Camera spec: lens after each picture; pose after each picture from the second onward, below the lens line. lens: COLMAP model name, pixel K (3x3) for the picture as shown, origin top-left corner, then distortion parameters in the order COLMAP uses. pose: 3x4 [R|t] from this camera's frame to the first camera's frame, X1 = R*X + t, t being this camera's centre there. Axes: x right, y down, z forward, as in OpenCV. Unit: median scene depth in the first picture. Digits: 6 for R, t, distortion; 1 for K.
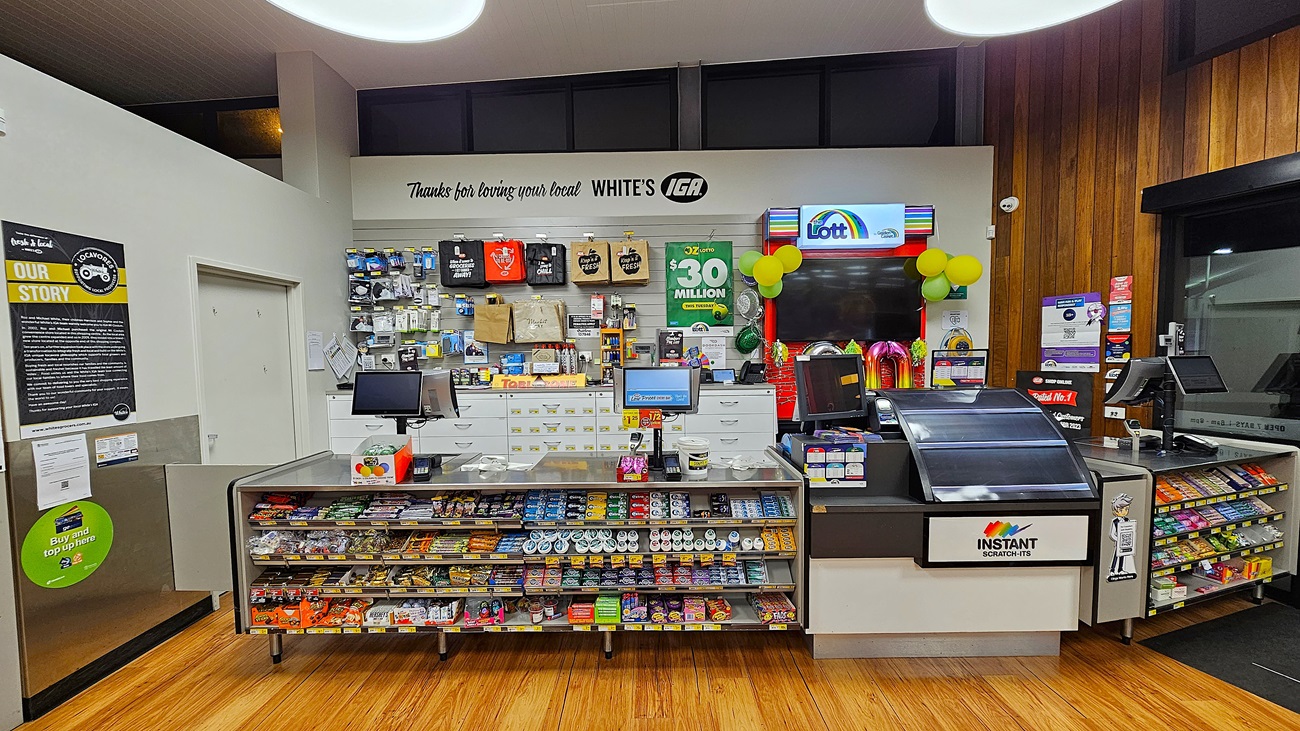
lens RADIAL K [[533.6, 0, 642.1], [0, 533.6, 375.3], [0, 0, 1]] dist [-0.003517, 0.001149]
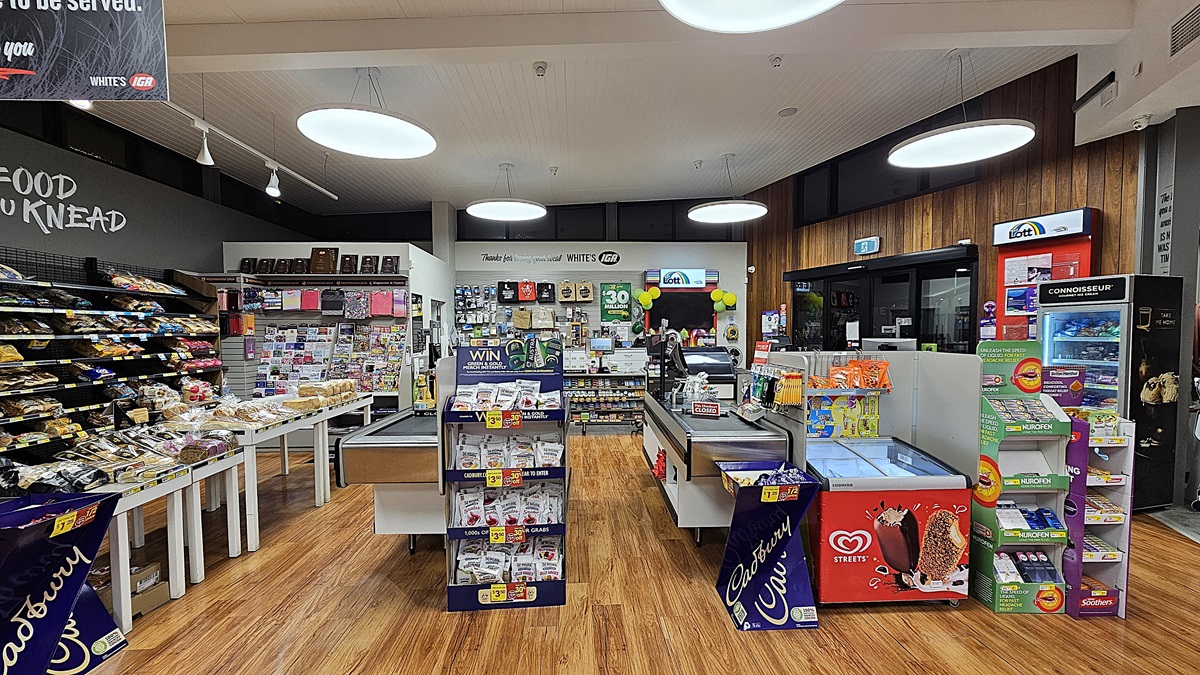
lens RADIAL K [[492.6, 0, 602.1], [0, 492.6, 347.8], [0, 0, 1]] dist [-0.003517, 0.001149]
pose [[0.997457, 0.004974, 0.071095, -0.095058], [-0.003878, 0.999872, -0.015543, 0.049093], [-0.071164, 0.015228, 0.997348, -1.043455]]
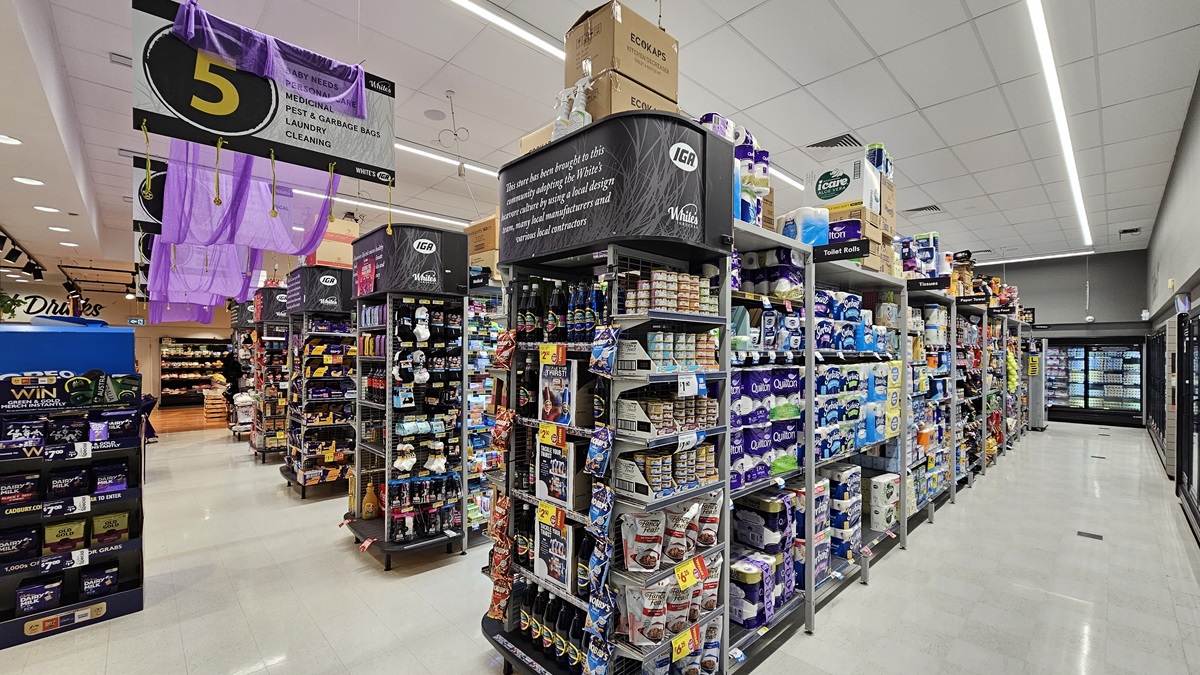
lens RADIAL K [[492.6, 0, 599.4], [0, 492.6, 335.1], [0, 0, 1]] dist [-0.003517, 0.001149]
pose [[0.714150, 0.027123, 0.699467, -0.190977], [0.028017, 0.997341, -0.067279, 0.009169], [-0.699431, 0.067645, 0.711491, -2.217397]]
